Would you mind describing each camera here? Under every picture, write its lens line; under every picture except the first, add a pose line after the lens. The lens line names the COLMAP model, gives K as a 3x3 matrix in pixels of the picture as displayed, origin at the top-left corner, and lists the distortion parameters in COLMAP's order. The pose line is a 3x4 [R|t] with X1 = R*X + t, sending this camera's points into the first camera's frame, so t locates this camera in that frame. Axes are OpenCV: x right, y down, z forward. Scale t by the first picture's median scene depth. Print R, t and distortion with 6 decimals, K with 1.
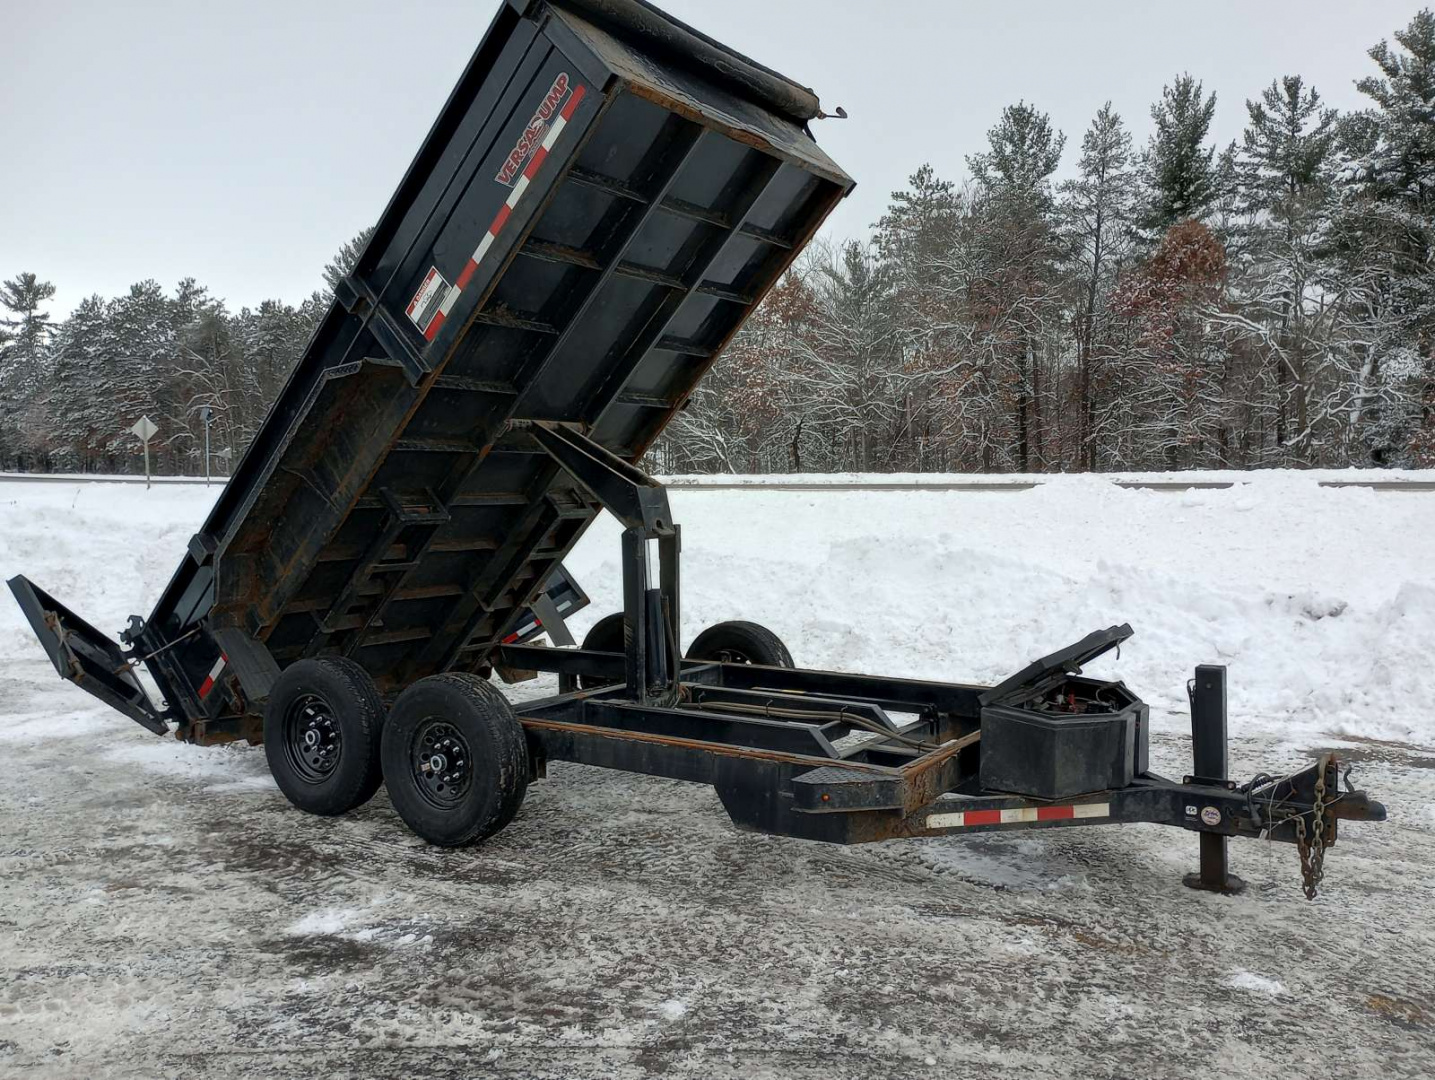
lens RADIAL K [[1189.4, 0, 717.2], [0, 1189.4, 529.8], [0, 0, 1]] dist [0.071964, -0.084418]
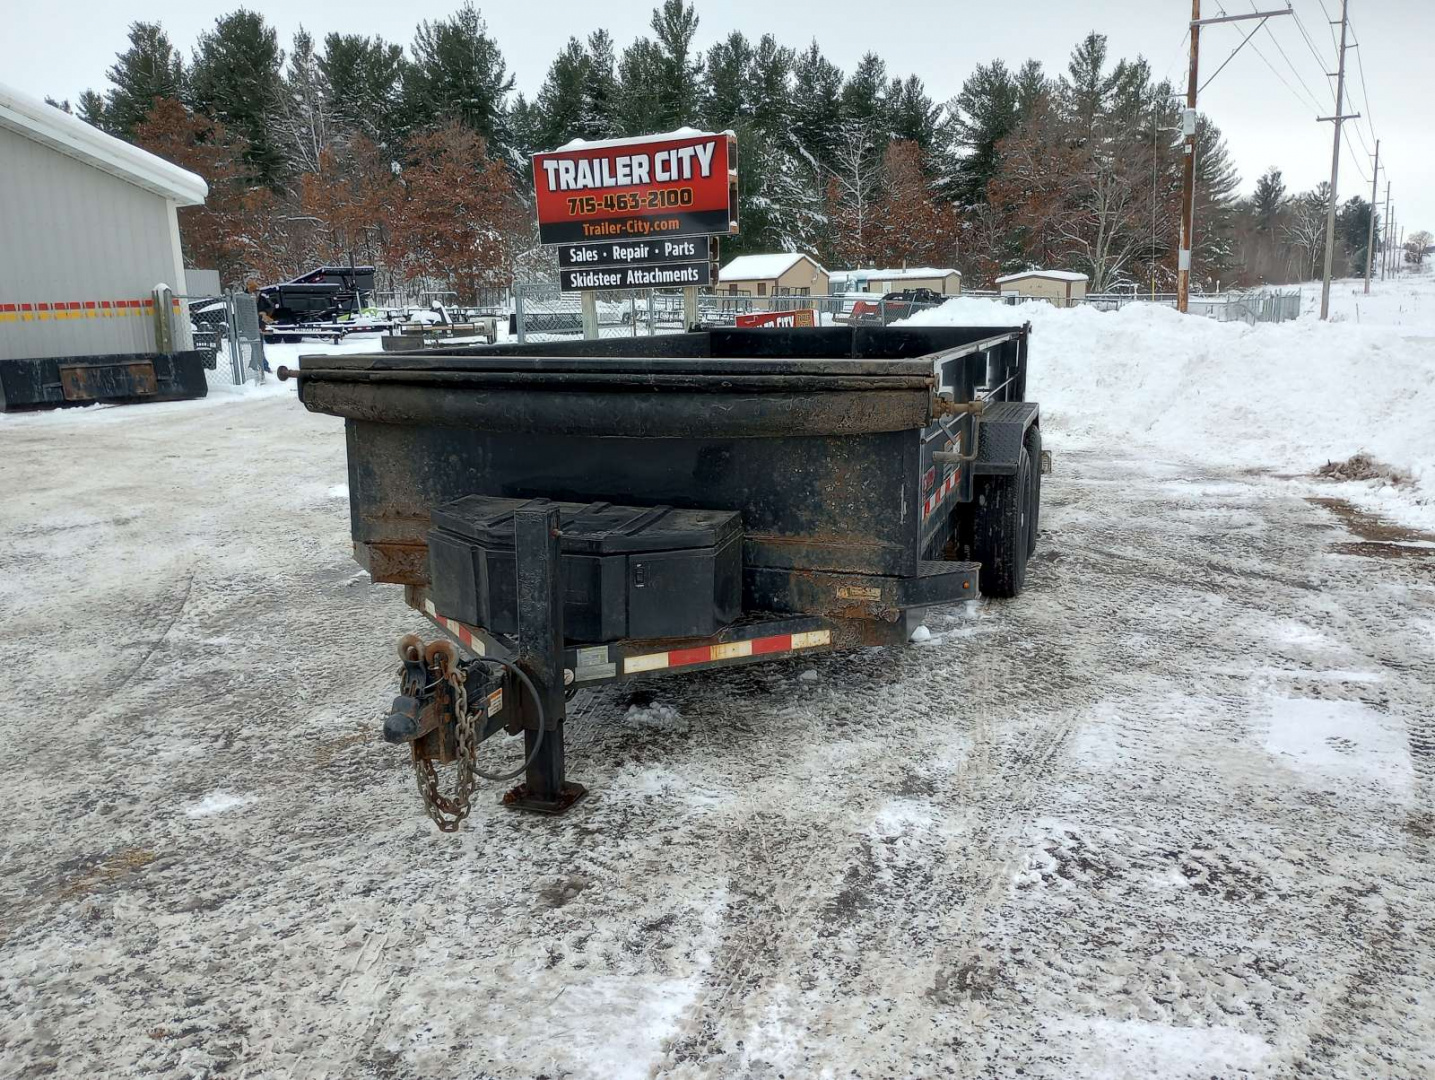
lens RADIAL K [[1191.4, 0, 719.6], [0, 1191.4, 529.3], [0, 0, 1]] dist [0.074944, -0.093384]
pose [[0.271682, 0.180762, -0.945259, 1.070022], [-0.032489, 0.983365, 0.178711, -0.004357], [0.961839, -0.017842, 0.273035, 0.871700]]
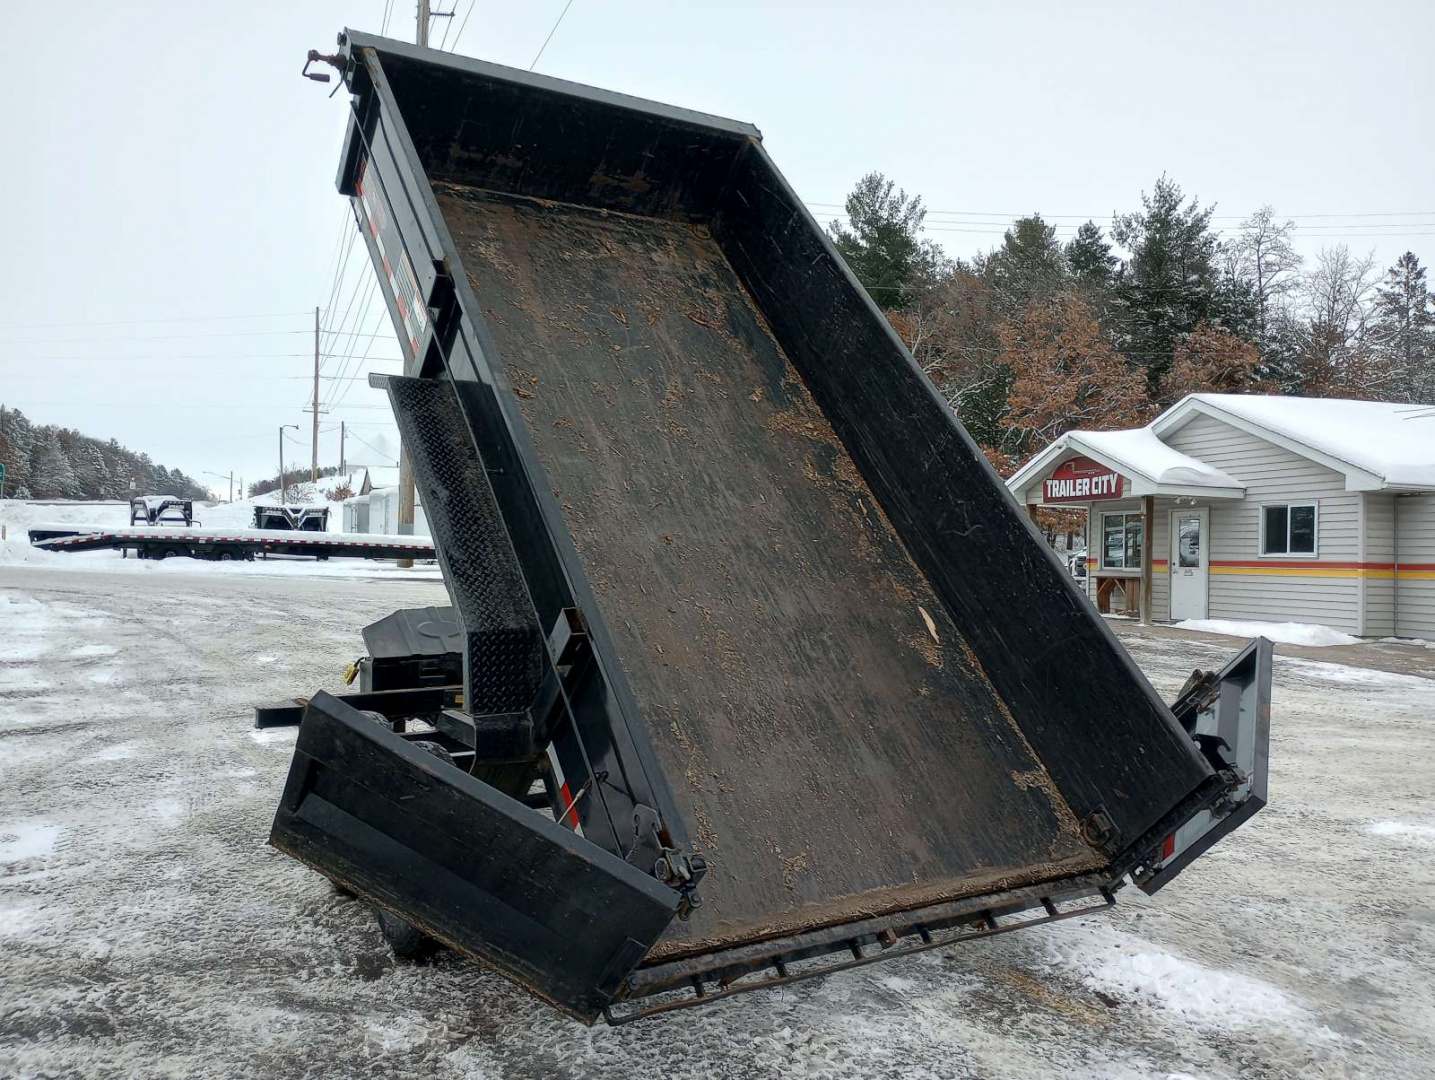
lens RADIAL K [[1182.8, 0, 714.2], [0, 1182.8, 540.8], [0, 0, 1]] dist [0.081430, -0.099716]
pose [[-0.908974, -0.013458, 0.416636, -0.686671], [0.008250, 0.998702, 0.050259, -0.087903], [-0.416772, 0.049121, -0.907683, 2.266397]]
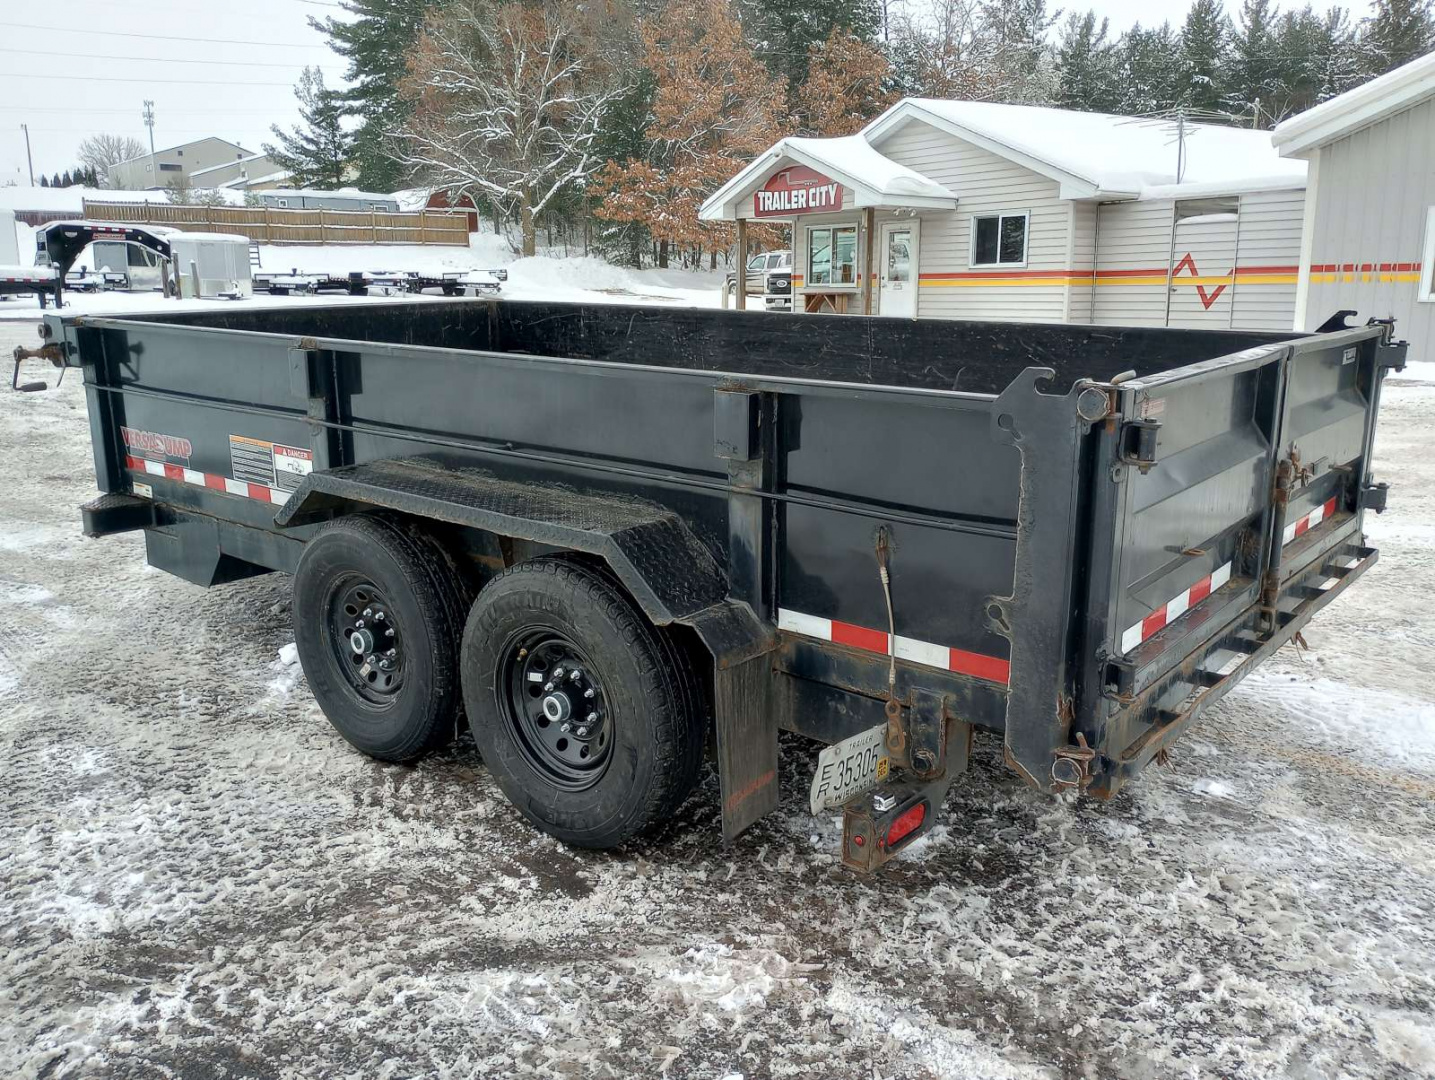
lens RADIAL K [[1191.4, 0, 719.6], [0, 1191.4, 529.3], [0, 0, 1]] dist [0.074944, -0.093384]
pose [[-0.994415, -0.016367, 0.104264, -0.251693], [0.012296, 0.963208, 0.268474, -0.068400], [-0.104822, 0.268257, -0.957628, 2.125900]]
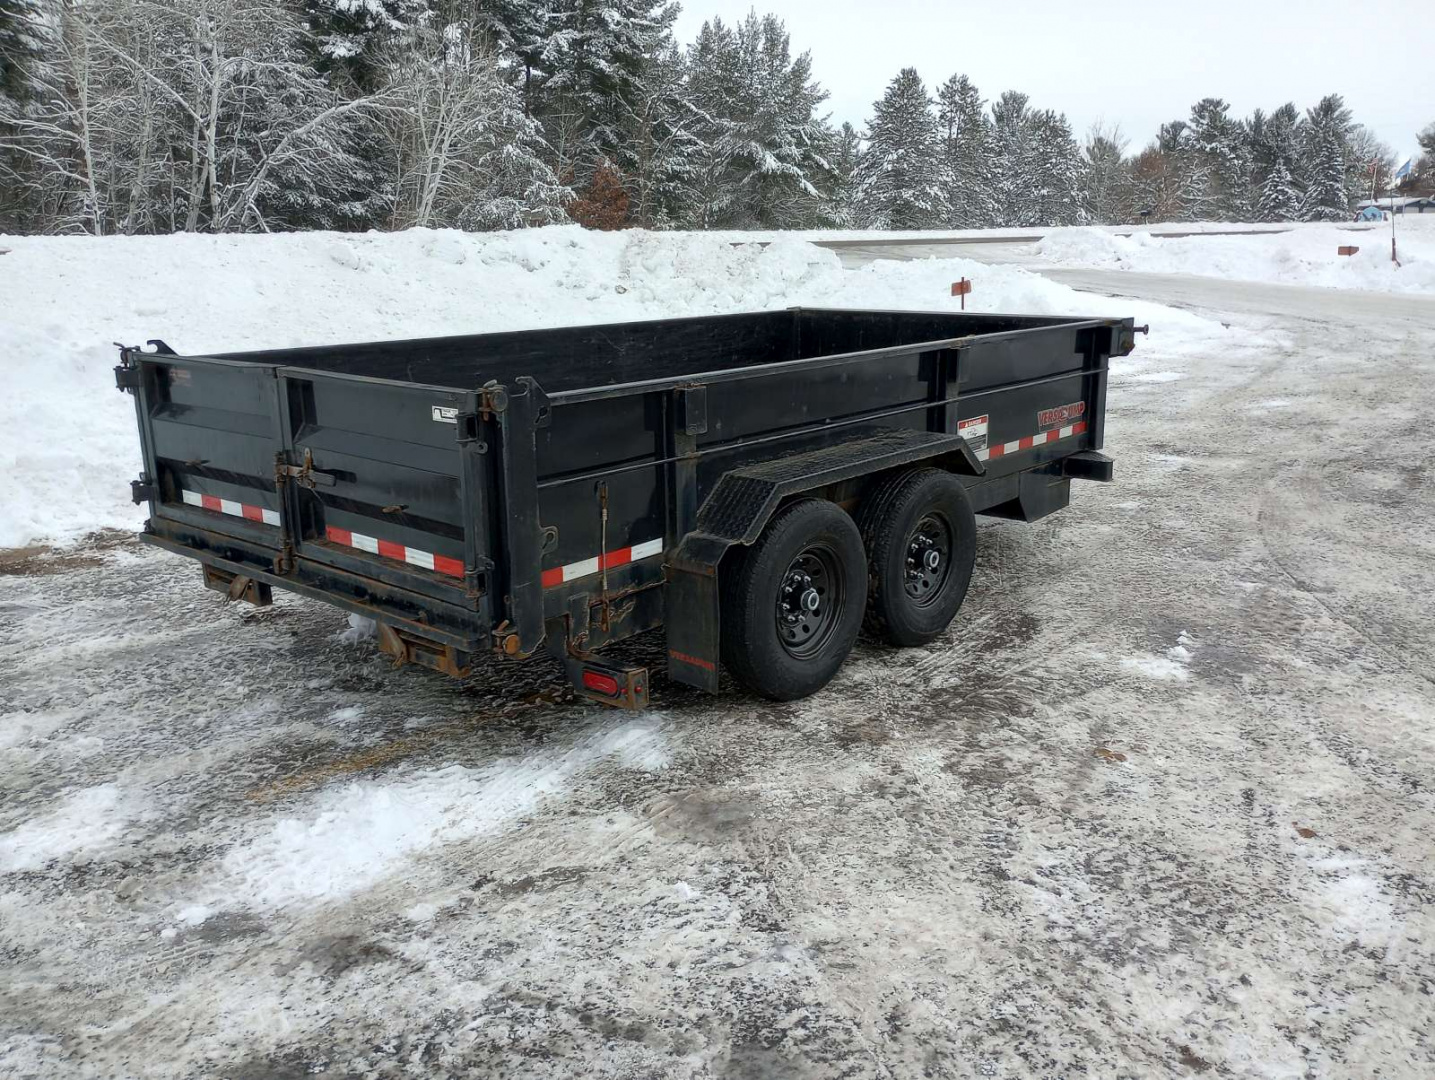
lens RADIAL K [[1187.0, 0, 719.2], [0, 1187.0, 531.2], [0, 0, 1]] dist [0.067575, -0.081096]
pose [[0.125753, -0.231203, 0.964744, -1.231541], [0.045857, 0.972779, 0.227151, -0.053457], [-0.991001, 0.015675, 0.132933, 1.099536]]
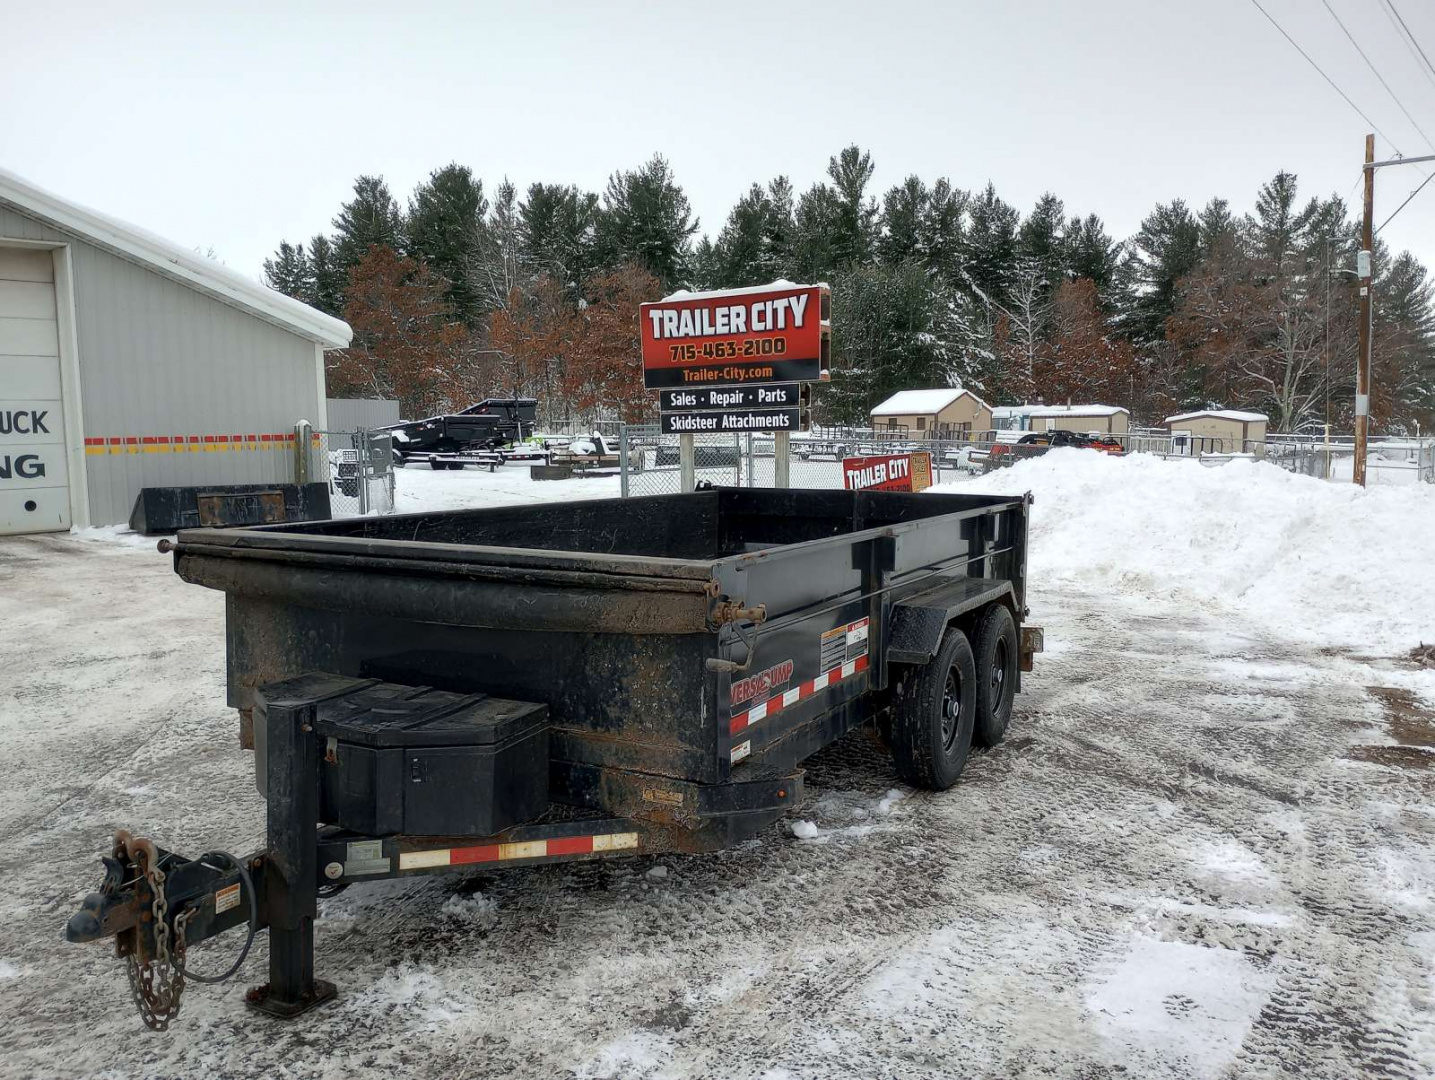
lens RADIAL K [[1189.4, 0, 717.2], [0, 1189.4, 529.8], [0, 0, 1]] dist [0.071964, -0.084418]
pose [[0.122311, 0.087818, -0.988599, 1.099939], [-0.052419, 0.995259, 0.081925, -0.059322], [0.991107, 0.041801, 0.126334, 1.109620]]
